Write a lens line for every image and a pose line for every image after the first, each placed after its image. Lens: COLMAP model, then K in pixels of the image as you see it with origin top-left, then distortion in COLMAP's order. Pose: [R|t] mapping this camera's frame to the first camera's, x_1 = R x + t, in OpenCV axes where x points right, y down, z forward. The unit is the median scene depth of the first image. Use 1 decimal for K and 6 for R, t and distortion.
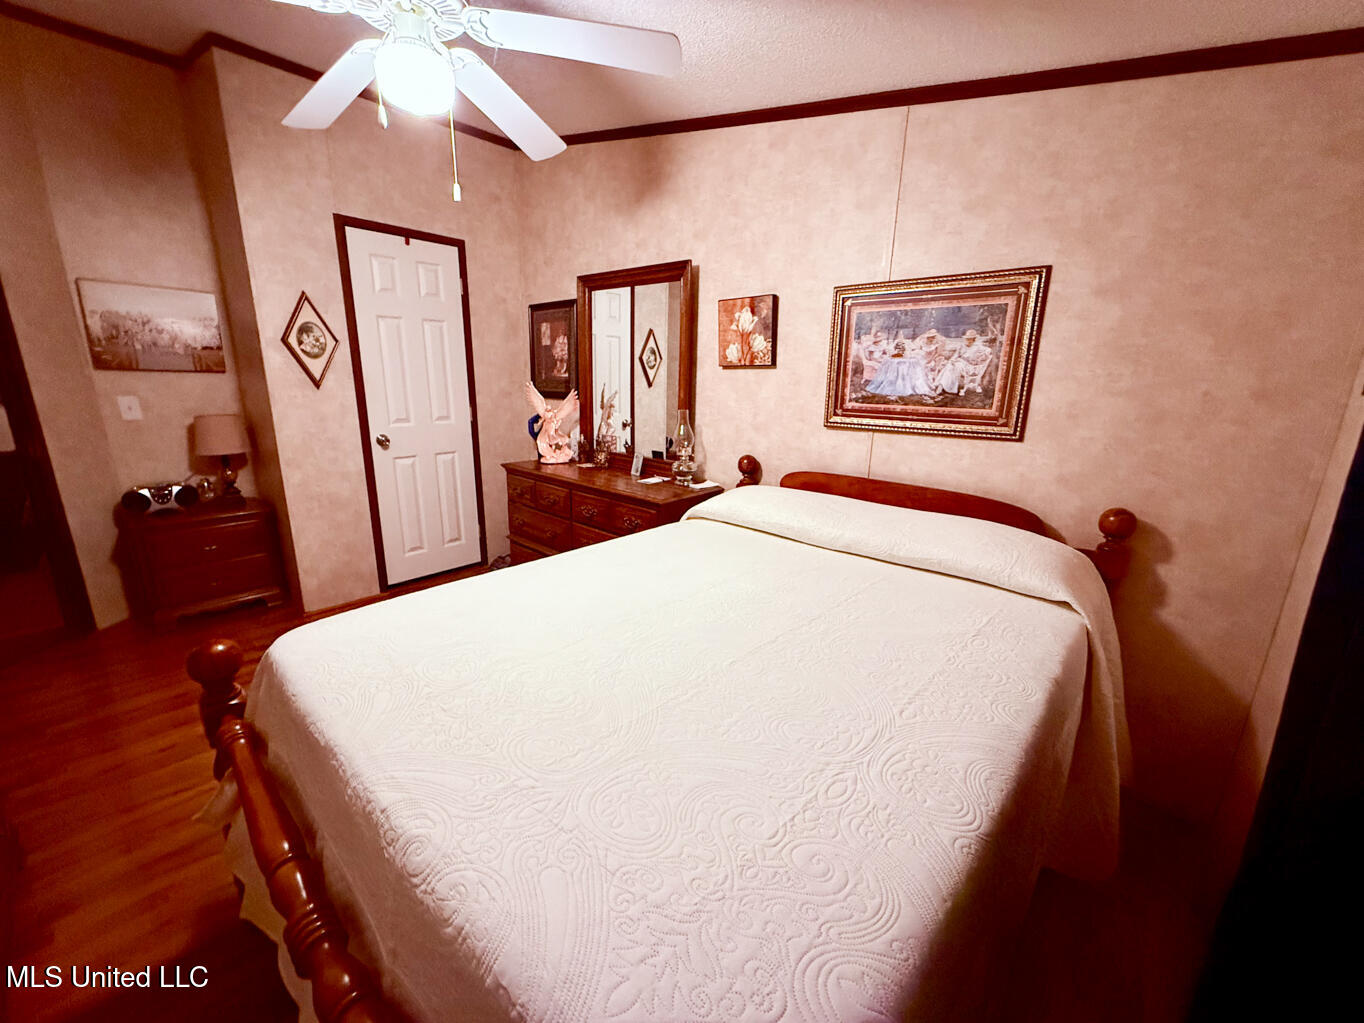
lens RADIAL K [[560.0, 0, 682.3], [0, 560.0, 513.9], [0, 0, 1]] dist [0.000723, -0.000115]
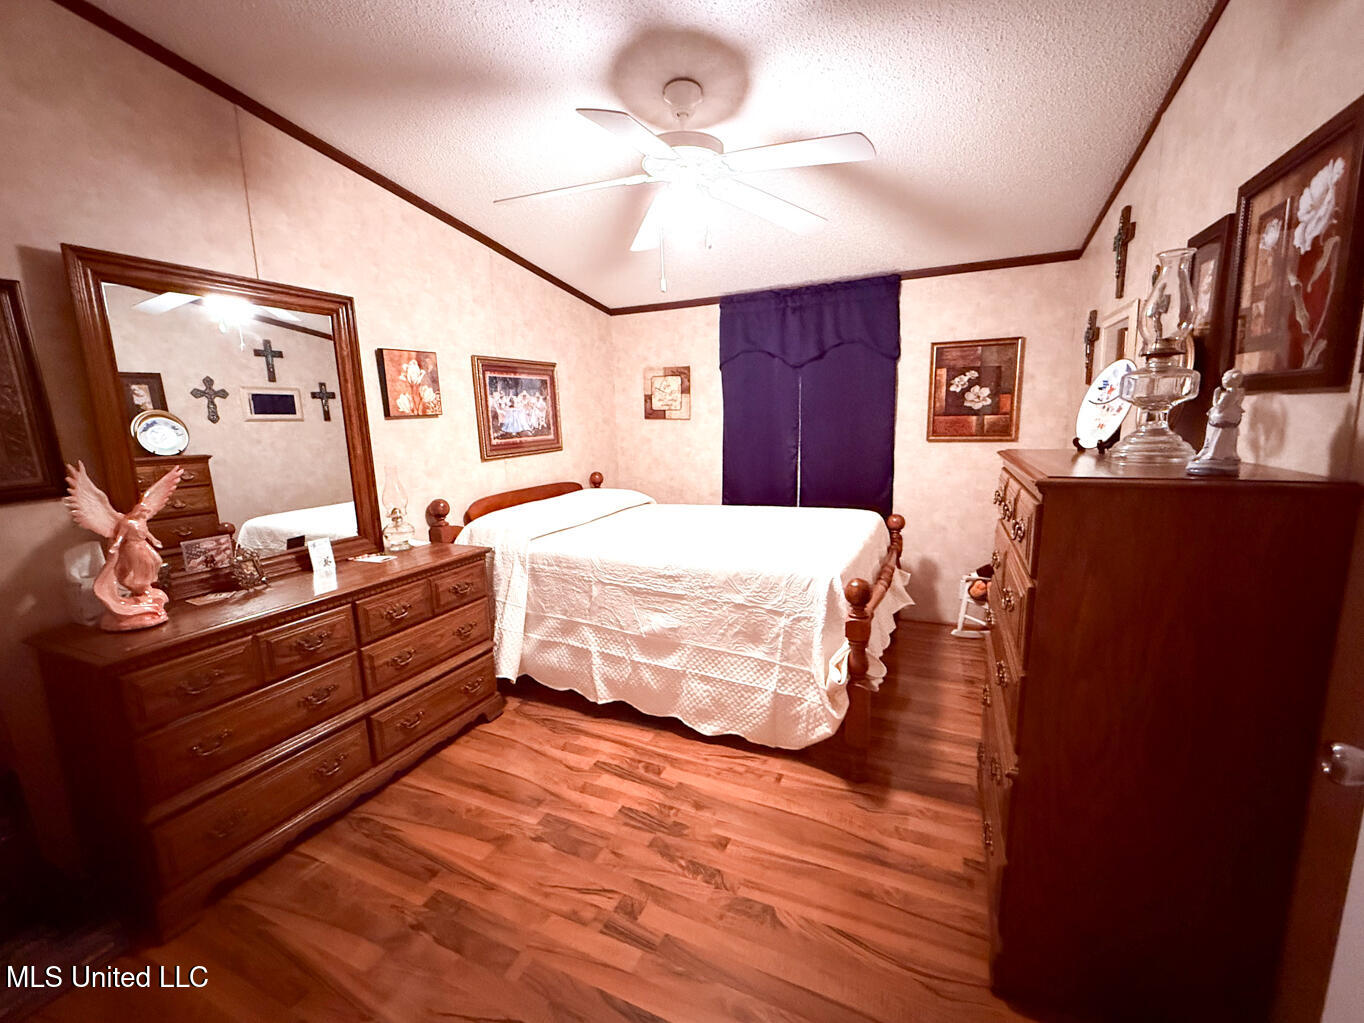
lens RADIAL K [[560.0, 0, 686.7], [0, 560.0, 510.2], [0, 0, 1]] dist [0.000723, -0.000115]
pose [[-0.297904, -0.170101, 0.939318, -1.184704], [0.260541, 0.932148, 0.251432, -0.268573], [-0.918353, 0.319633, -0.233372, 0.972713]]
